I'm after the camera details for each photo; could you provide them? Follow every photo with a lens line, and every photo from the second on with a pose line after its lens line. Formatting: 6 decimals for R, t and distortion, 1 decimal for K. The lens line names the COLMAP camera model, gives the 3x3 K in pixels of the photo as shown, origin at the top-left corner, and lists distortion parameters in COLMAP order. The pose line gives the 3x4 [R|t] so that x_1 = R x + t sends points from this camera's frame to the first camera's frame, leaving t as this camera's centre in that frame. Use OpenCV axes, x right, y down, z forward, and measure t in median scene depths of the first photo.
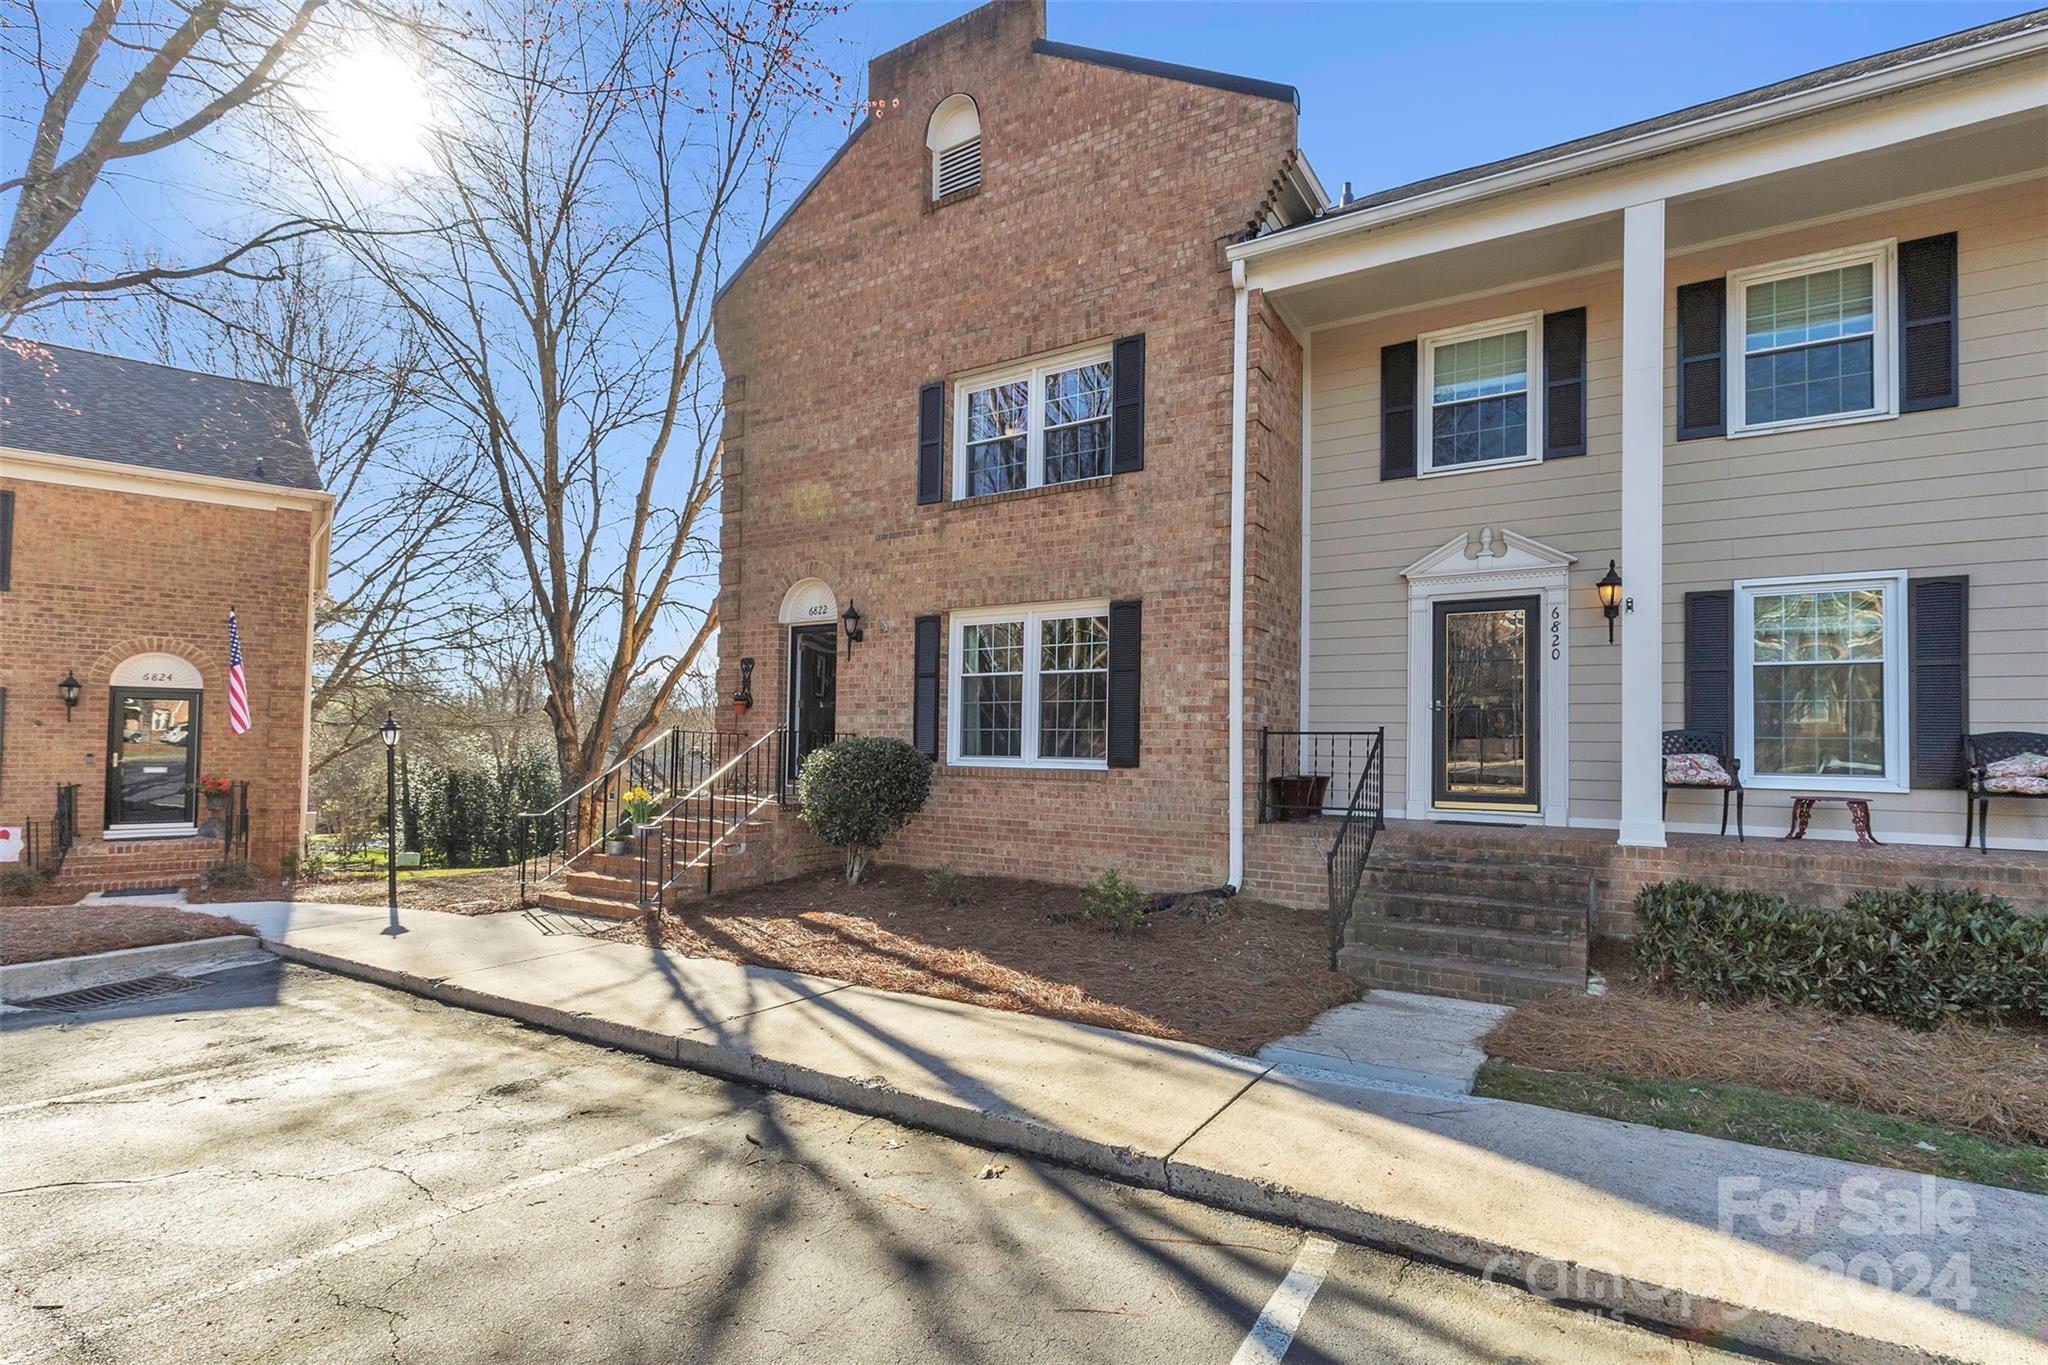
lens RADIAL K [[940.4, 0, 1024.2], [0, 940.4, 723.6], [0, 0, 1]] dist [-0.001603, -0.000173]
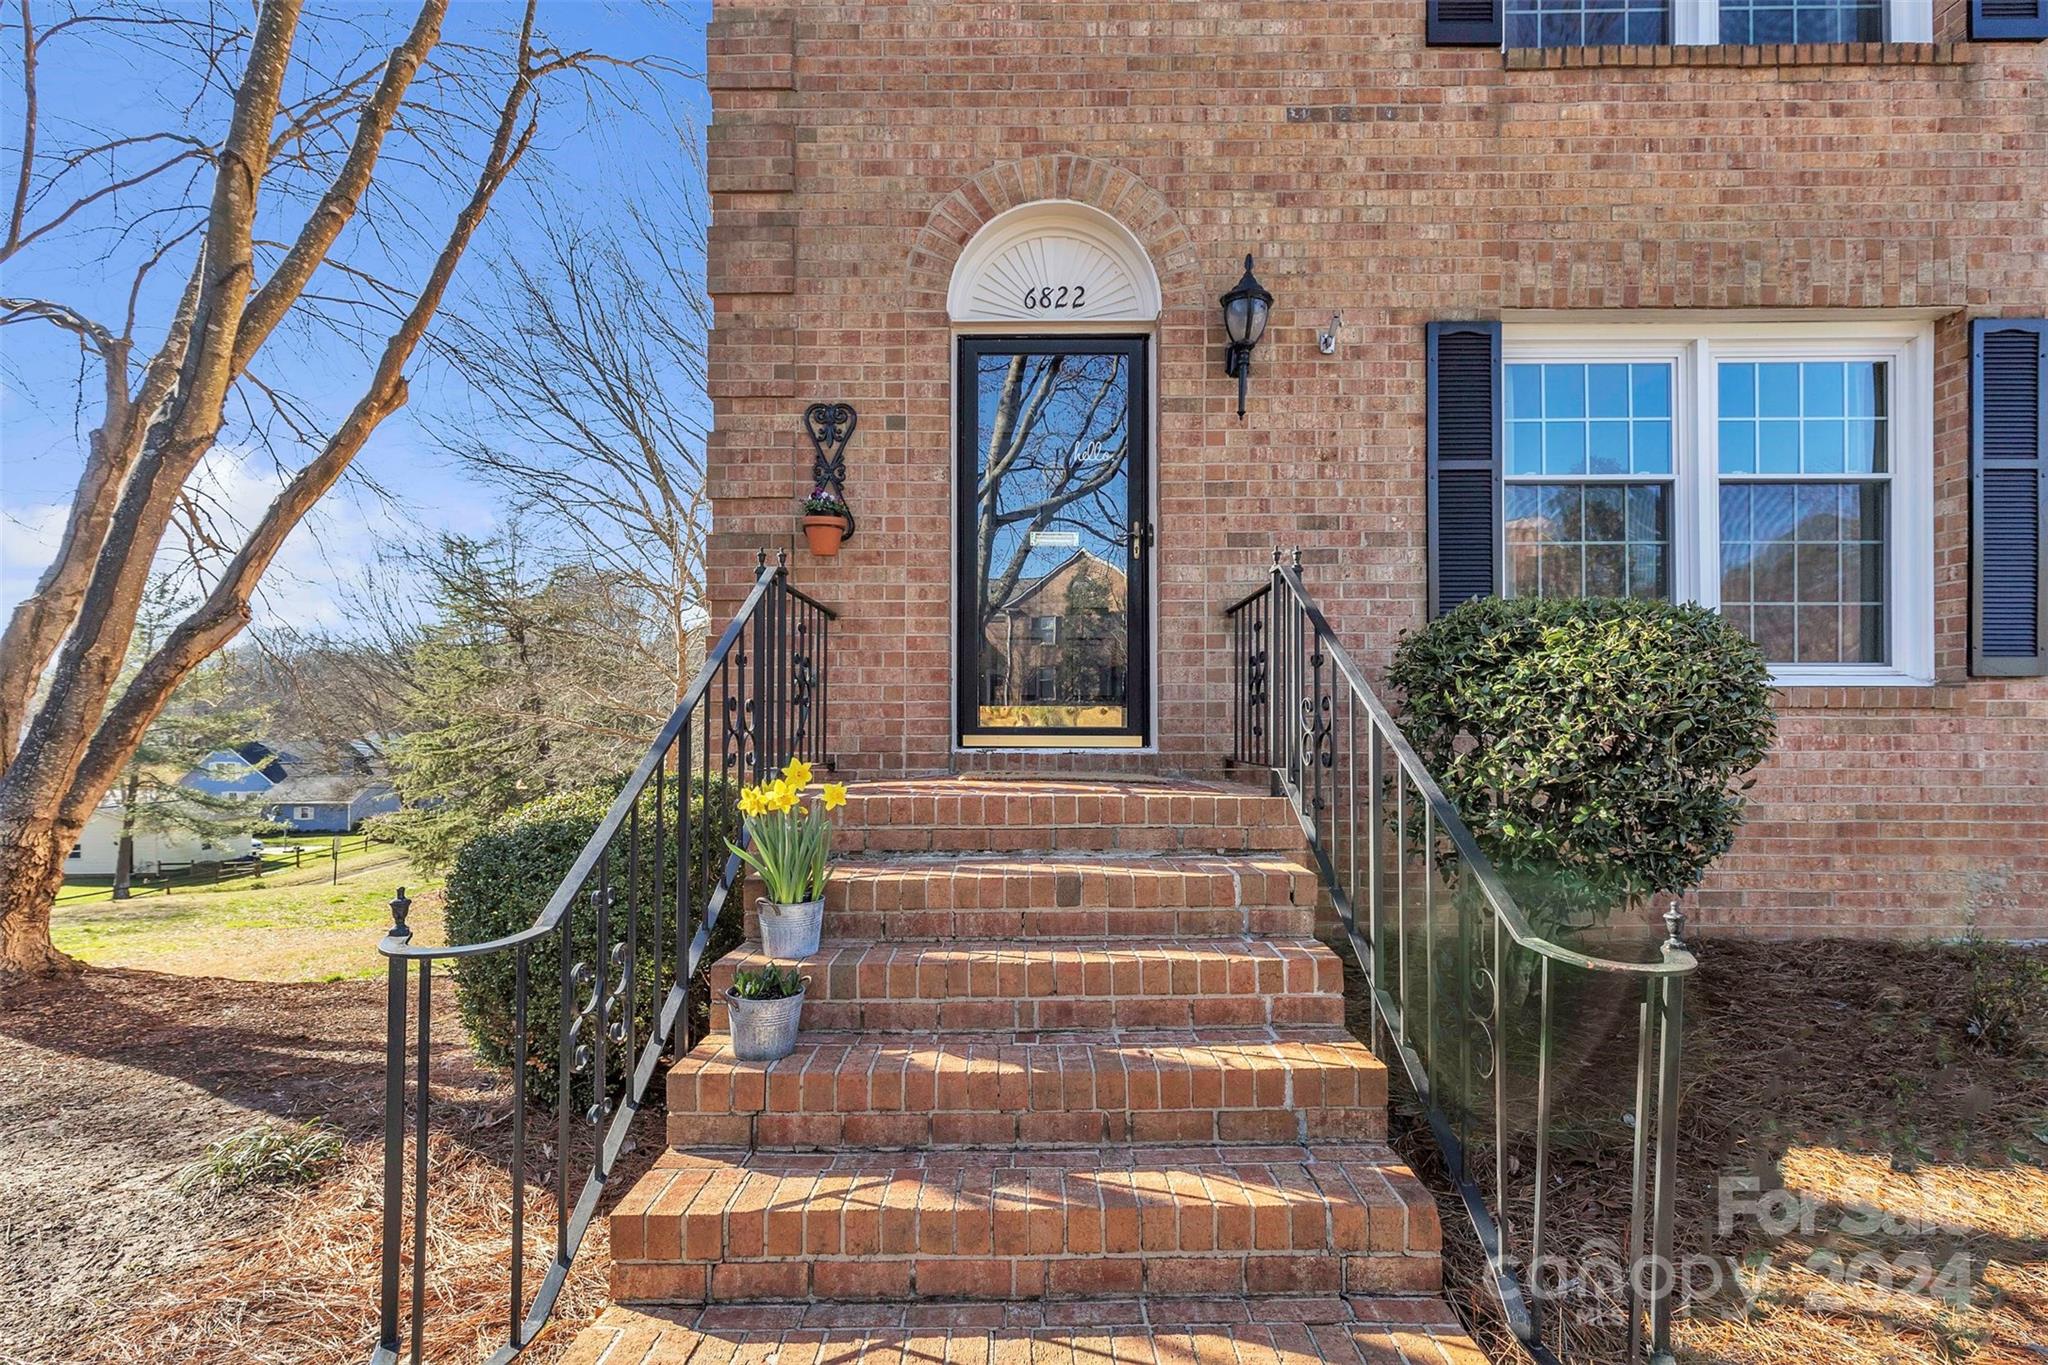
lens RADIAL K [[940.4, 0, 1024.2], [0, 940.4, 723.6], [0, 0, 1]] dist [-0.001603, -0.000173]
pose [[0.855456, -0.014116, 0.517682, -0.479560], [-0.001073, 0.999578, 0.029029, 0.048989], [-0.517874, -0.025389, 0.855080, 0.741583]]
